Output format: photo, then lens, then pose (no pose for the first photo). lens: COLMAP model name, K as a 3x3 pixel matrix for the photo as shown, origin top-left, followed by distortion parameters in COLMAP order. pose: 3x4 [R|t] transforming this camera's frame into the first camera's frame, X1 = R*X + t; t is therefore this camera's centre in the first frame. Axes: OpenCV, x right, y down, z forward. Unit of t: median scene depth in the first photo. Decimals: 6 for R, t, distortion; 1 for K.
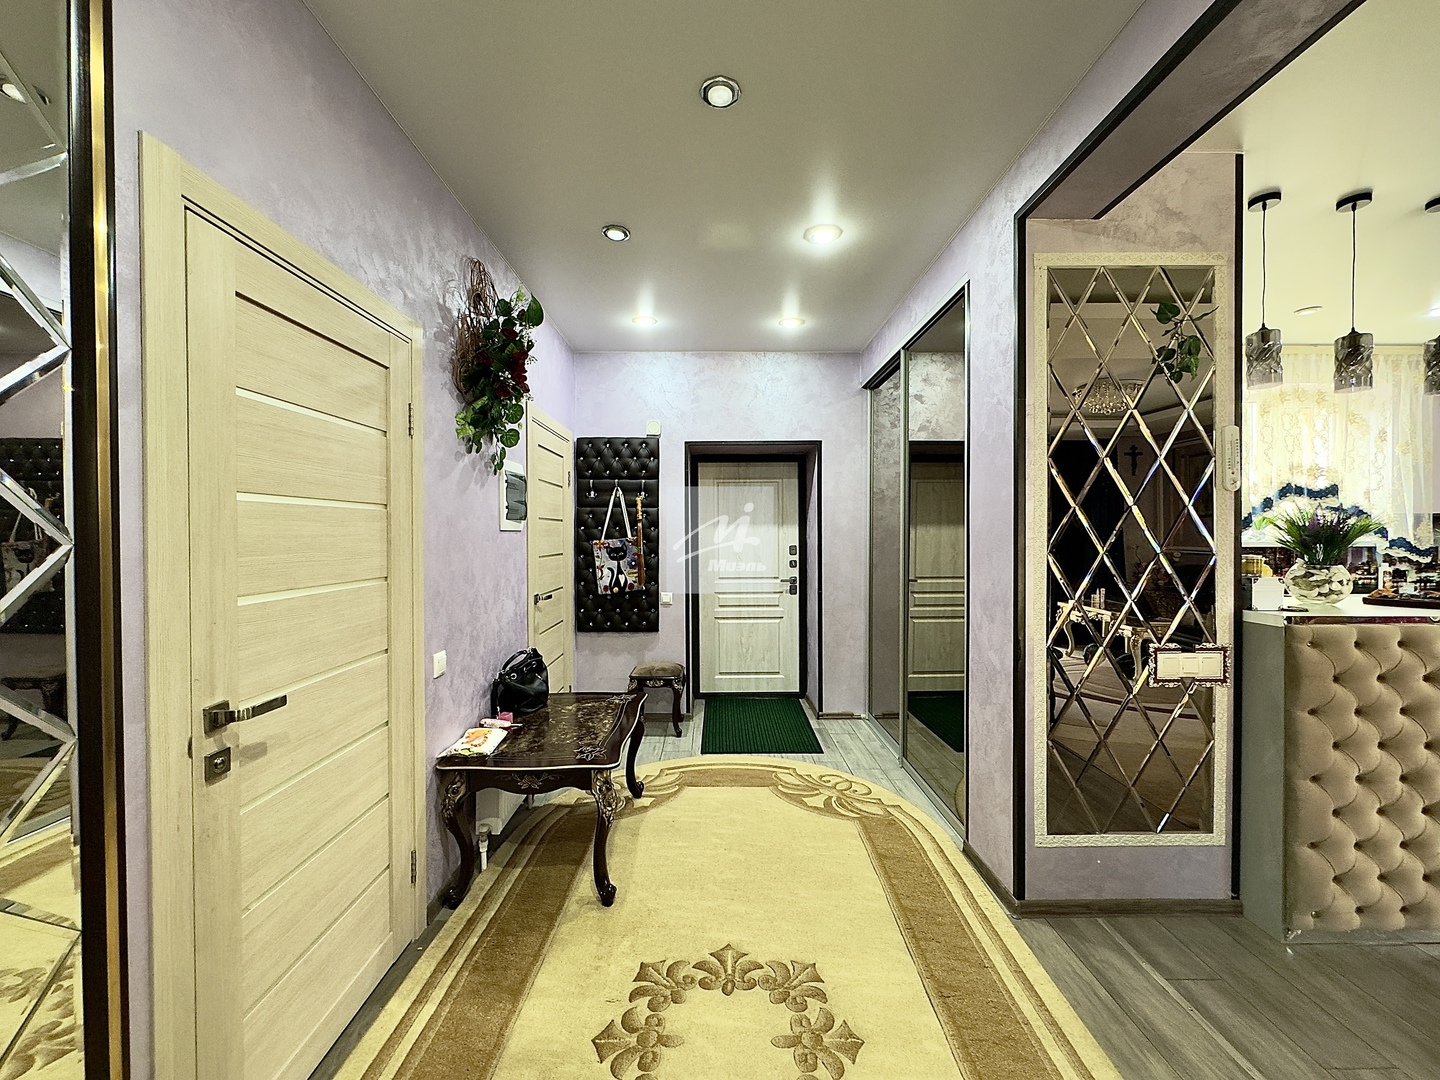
lens RADIAL K [[578.9, 0, 720.0], [0, 578.9, 540.0], [0, 0, 1]] dist [-0.000647, -0.000121]
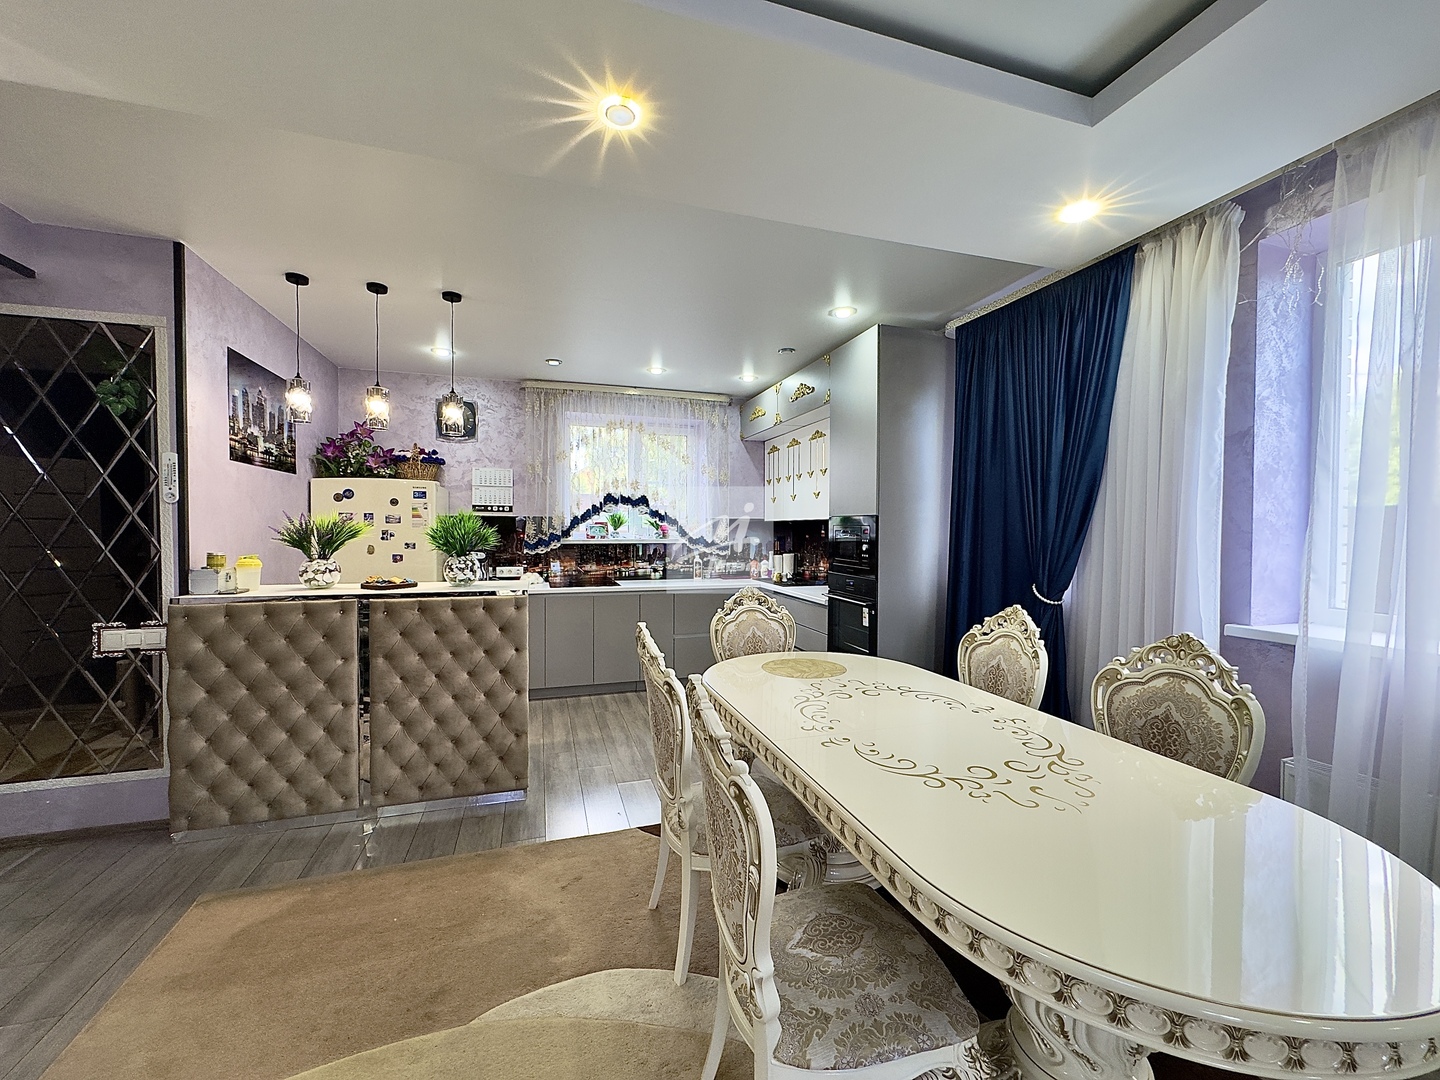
lens RADIAL K [[578.9, 0, 720.0], [0, 578.9, 540.0], [0, 0, 1]] dist [-0.000647, -0.000121]
pose [[0.955588, -0.000527, 0.294706, 1.662922], [-0.001836, 0.999968, 0.007739, -0.012883], [-0.294701, -0.007936, 0.955556, -0.591479]]
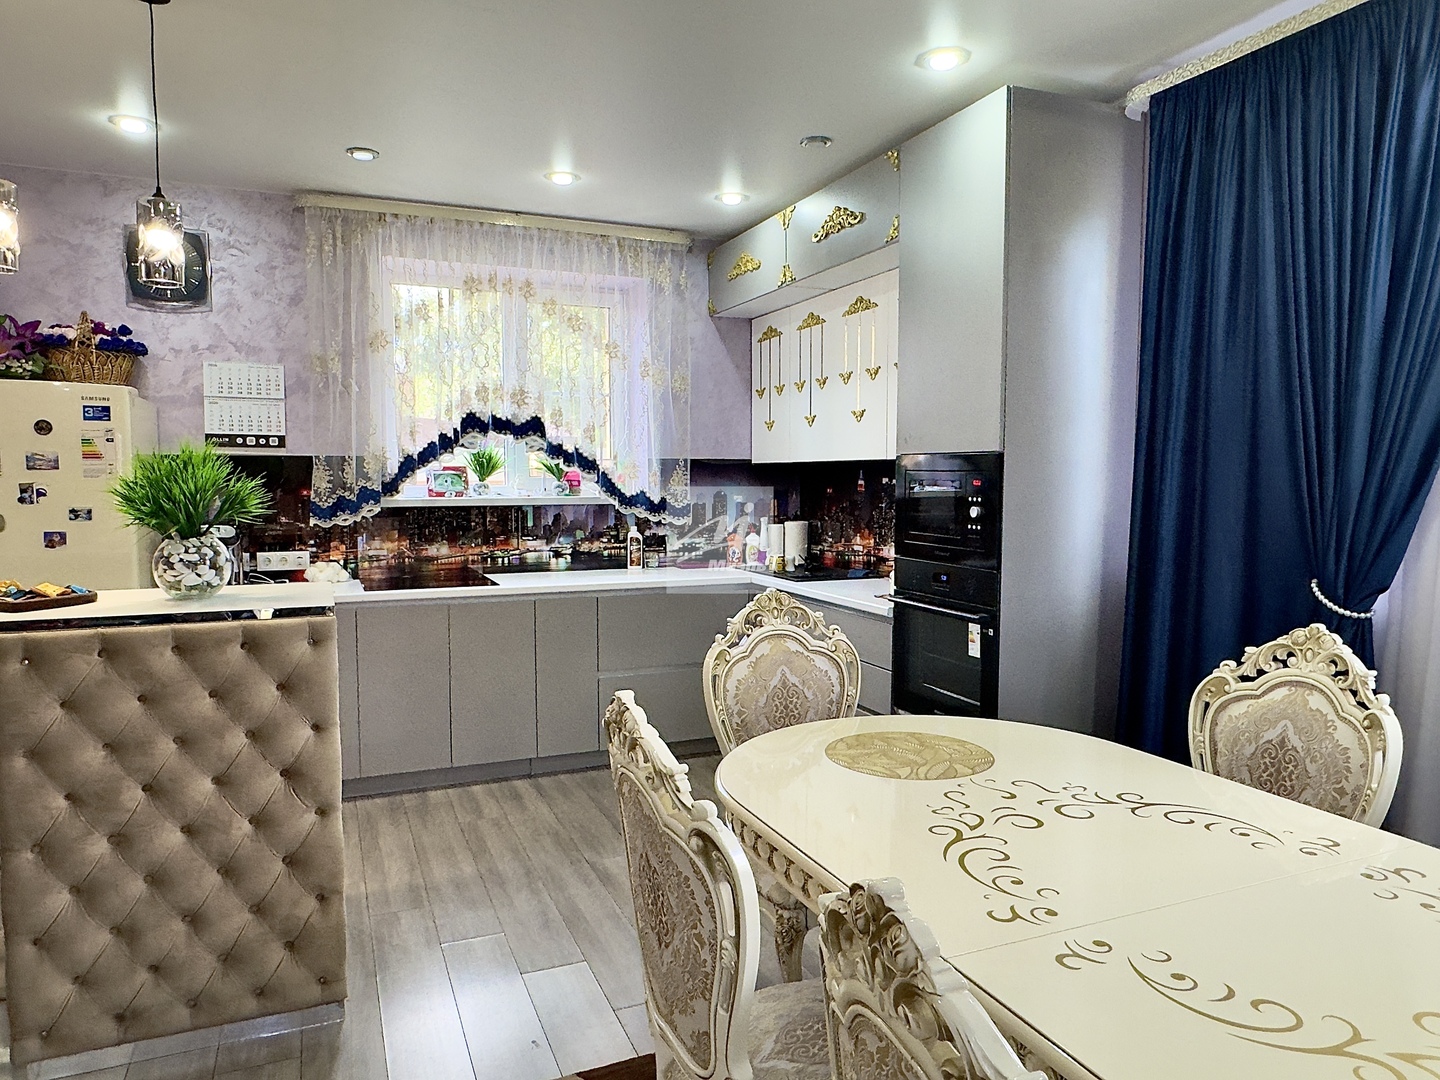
lens RADIAL K [[949.4, 0, 719.4], [0, 949.4, 545.2], [0, 0, 1]] dist [-0.001372, 0.000922]
pose [[0.923209, -0.026411, 0.383389, 1.621439], [0.003317, 0.998146, 0.060774, -0.018979], [-0.384284, -0.054836, 0.921585, -0.319746]]
